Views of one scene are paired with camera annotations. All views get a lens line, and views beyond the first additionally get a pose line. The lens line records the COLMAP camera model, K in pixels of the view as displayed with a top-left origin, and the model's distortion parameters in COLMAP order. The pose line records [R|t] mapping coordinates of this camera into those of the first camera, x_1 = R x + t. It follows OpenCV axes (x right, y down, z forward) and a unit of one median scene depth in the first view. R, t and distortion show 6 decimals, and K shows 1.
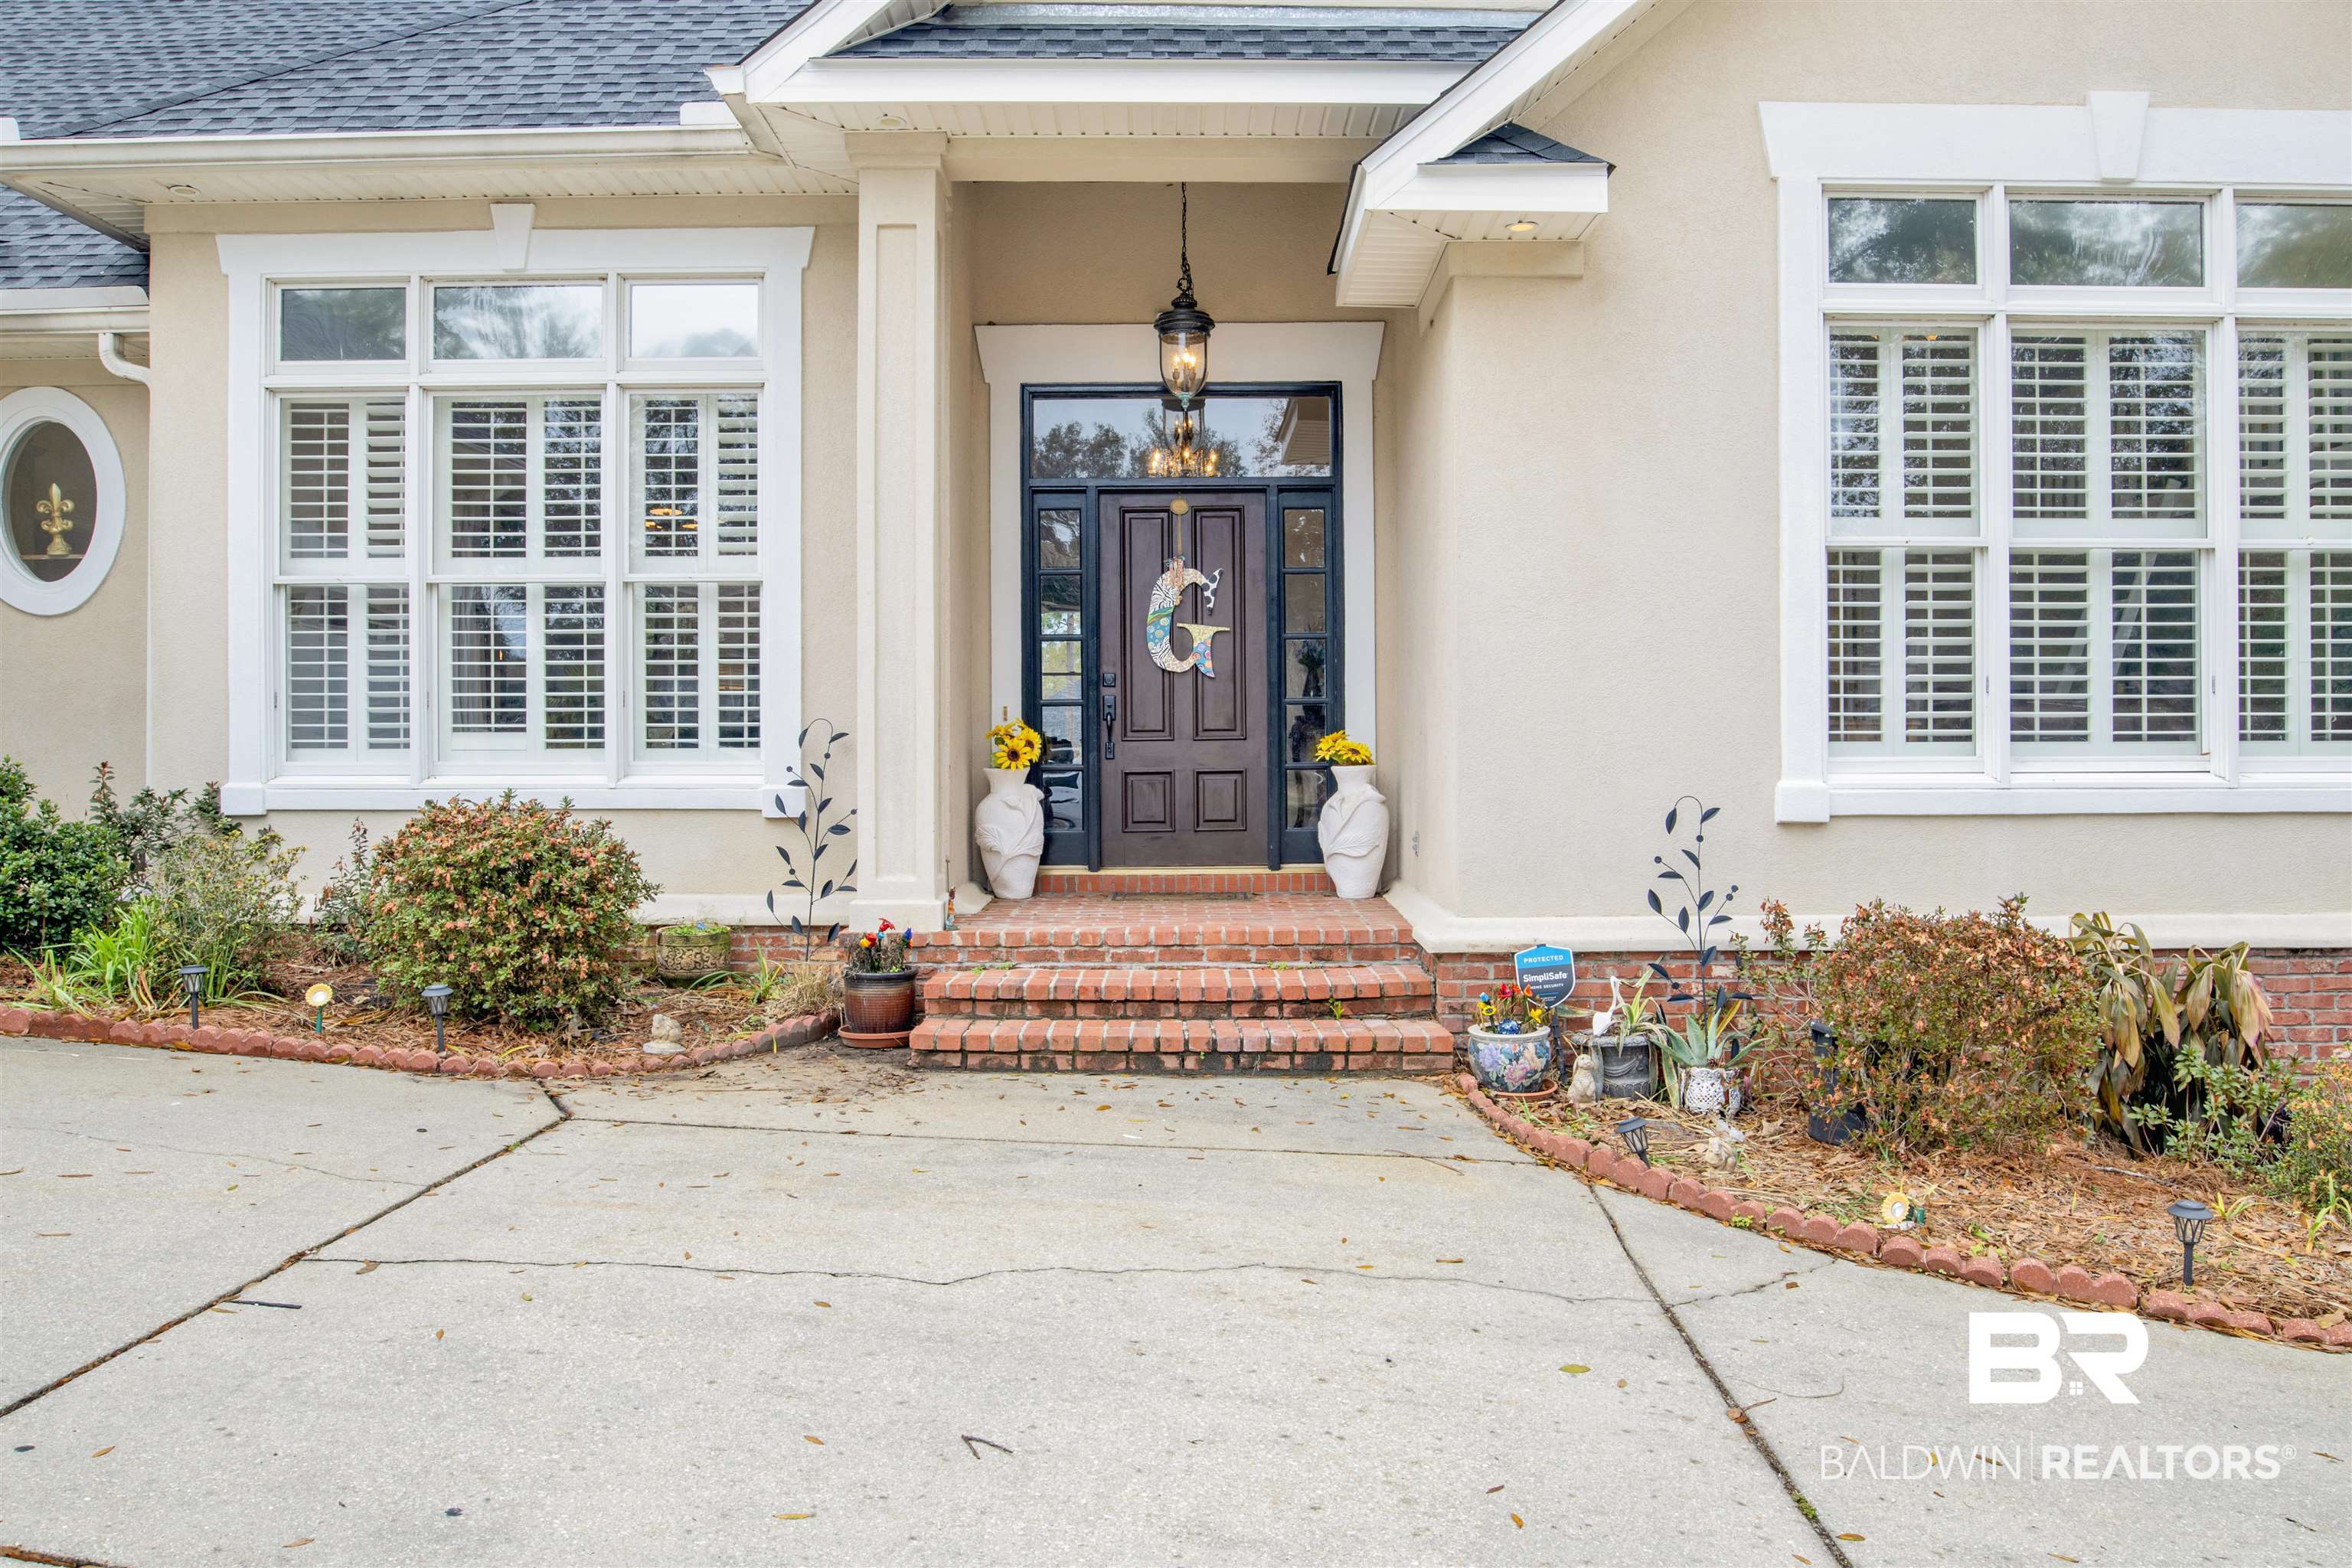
lens RADIAL K [[1688.2, 0, 1197.2], [0, 1688.2, 784.7], [0, 0, 1]] dist [-0.058494, 0.019875]
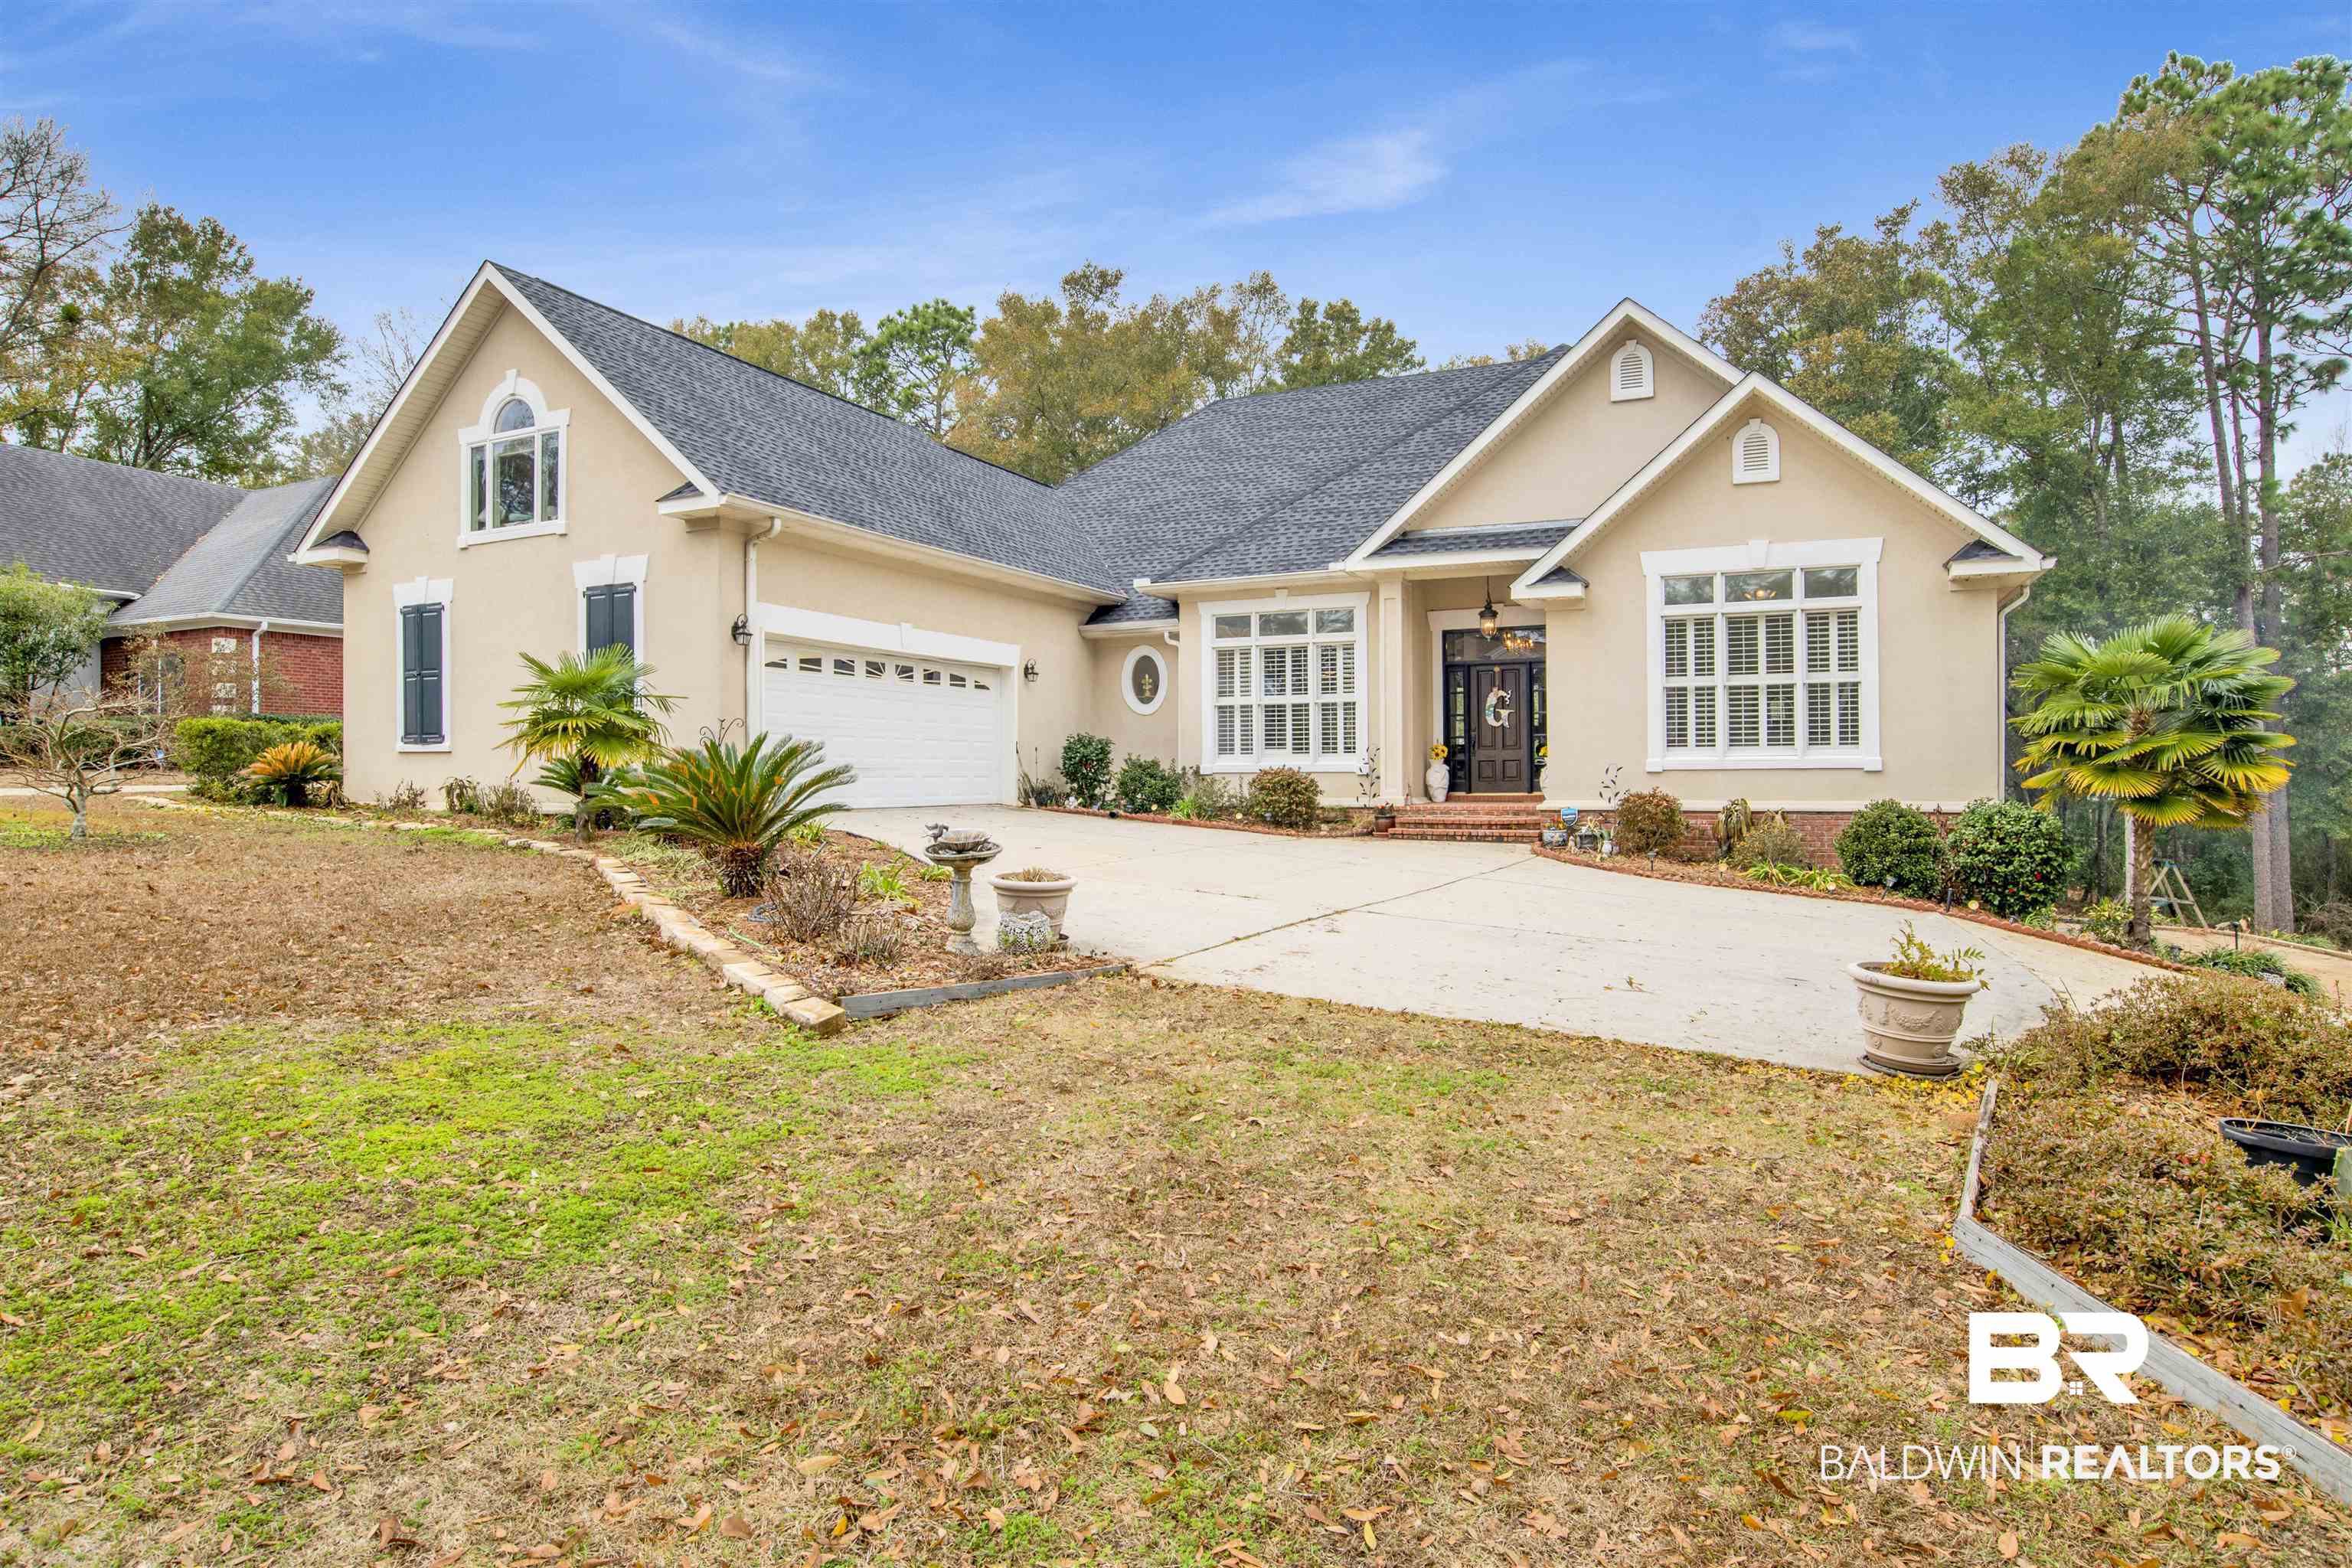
lens RADIAL K [[1313.6, 0, 1175.8], [0, 1313.6, 777.5], [0, 0, 1]] dist [-0.050766, 0.003014]
pose [[0.904598, -0.001874, -0.426262, 0.553840], [-0.002408, 0.999952, -0.009507, 0.055738], [0.426260, 0.009626, 0.904550, -1.572267]]
